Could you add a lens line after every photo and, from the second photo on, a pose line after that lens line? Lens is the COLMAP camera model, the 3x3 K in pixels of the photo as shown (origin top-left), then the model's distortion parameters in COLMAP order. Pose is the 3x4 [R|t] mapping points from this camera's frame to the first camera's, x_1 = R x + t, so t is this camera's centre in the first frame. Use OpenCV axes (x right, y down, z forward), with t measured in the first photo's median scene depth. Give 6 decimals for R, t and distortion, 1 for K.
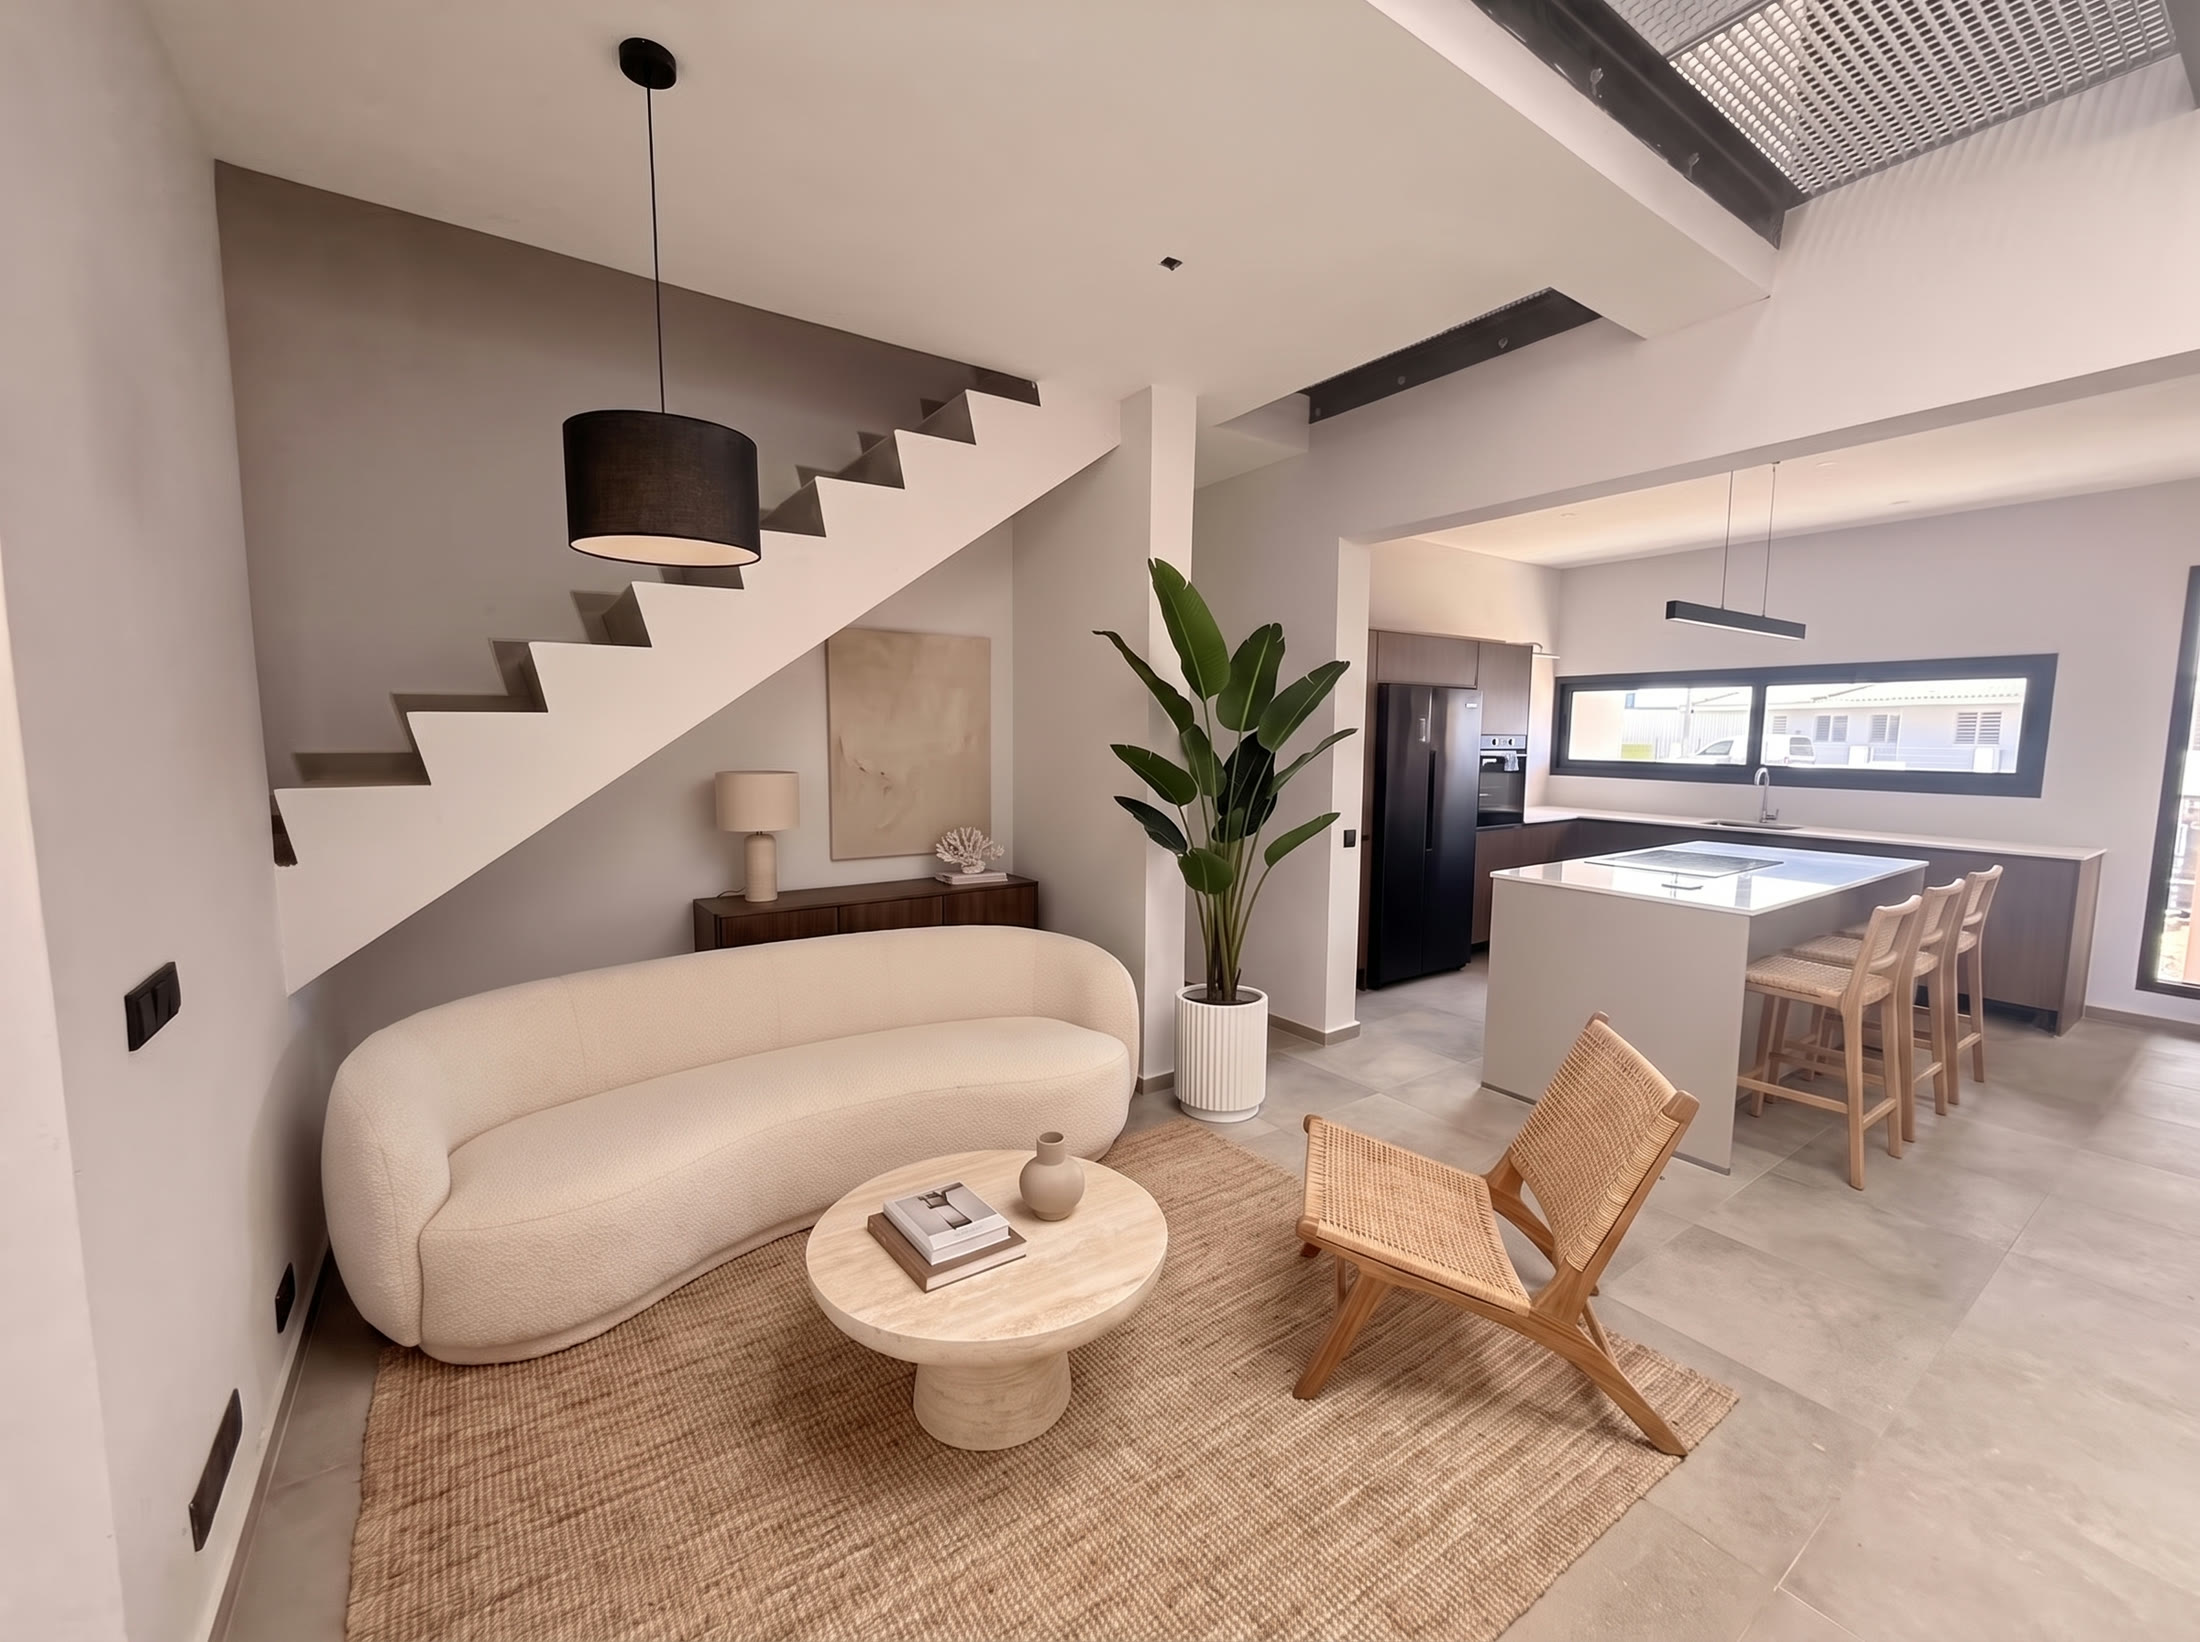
lens RADIAL K [[878.6, 0, 1106.9], [0, 878.6, 828.1], [0, 0, 1]] dist [0.001073, -0.000134]
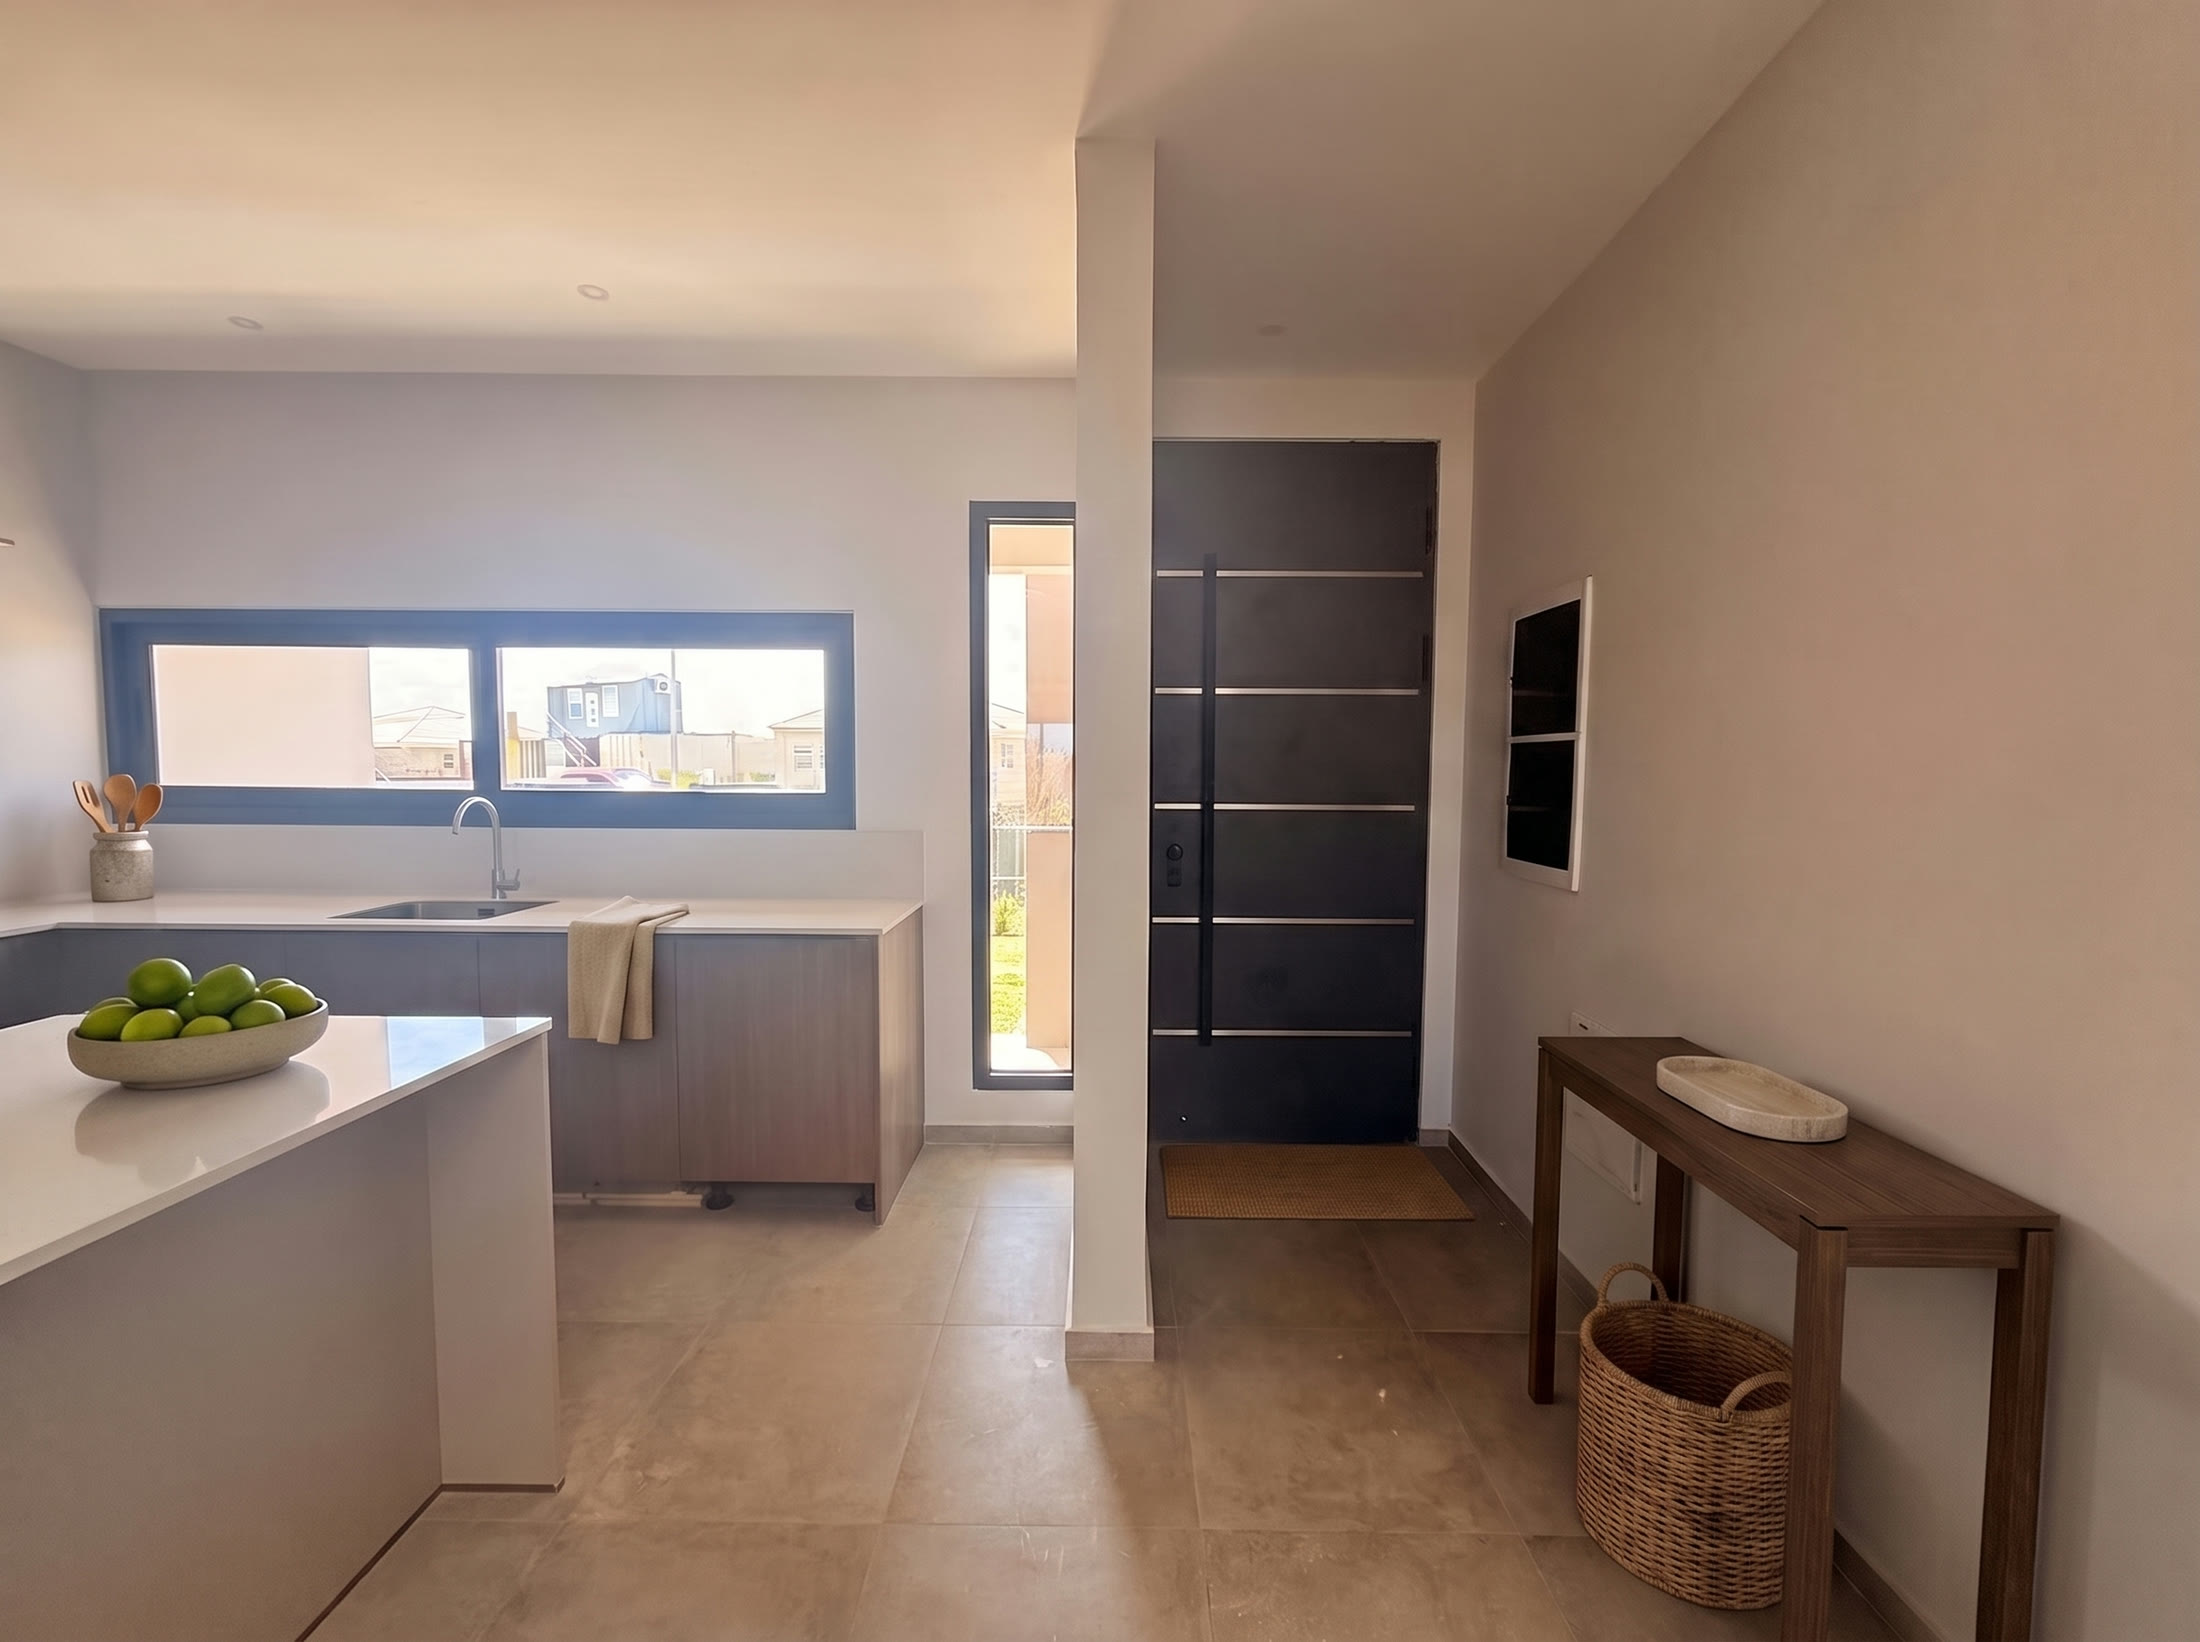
lens RADIAL K [[877.6, 0, 1105.8], [0, 877.6, 822.2], [0, 0, 1]] dist [0.000665, 0.000293]
pose [[0.585620, -0.054828, 0.808729, 0.628427], [0.087398, 0.996164, 0.004249, -0.025415], [-0.805860, 0.068193, 0.588166, 0.452197]]
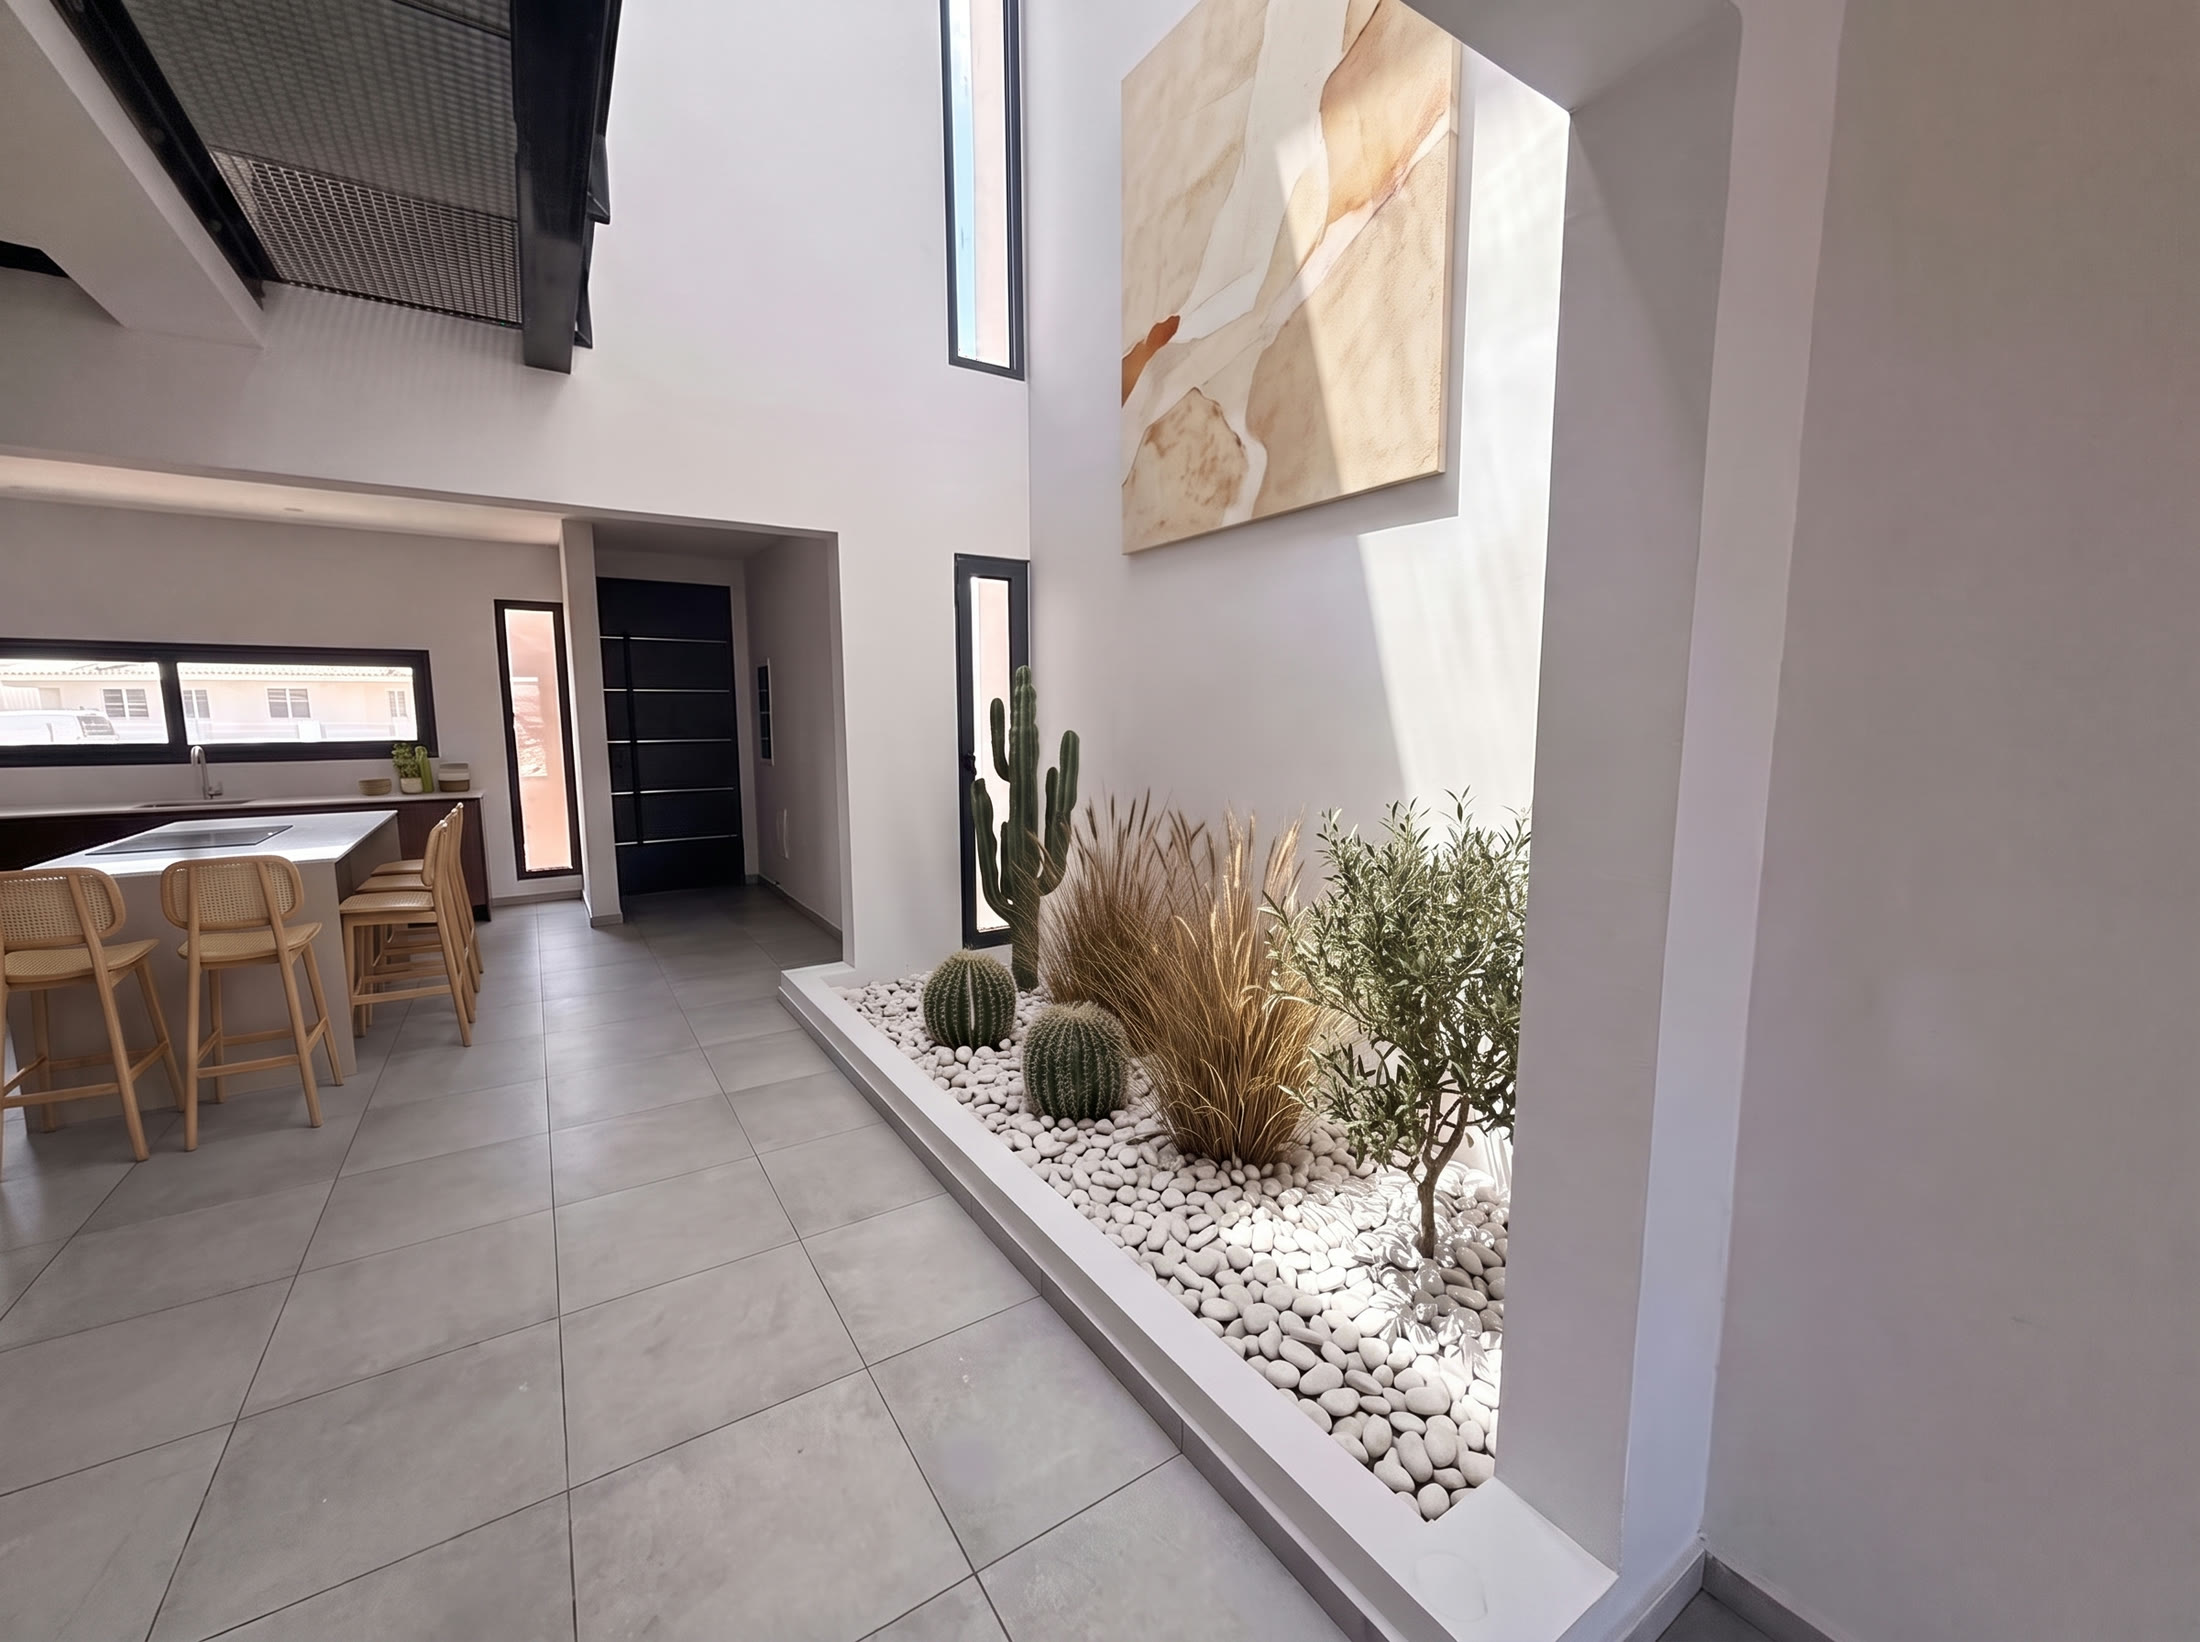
lens RADIAL K [[878.6, 0, 1106.9], [0, 878.6, 828.1], [0, 0, 1]] dist [0.001073, -0.000134]
pose [[0.030449, -0.139074, 0.989814, -0.261658], [0.111925, 0.984519, 0.134887, 0.006340], [-0.993250, 0.106678, 0.045543, -0.071553]]
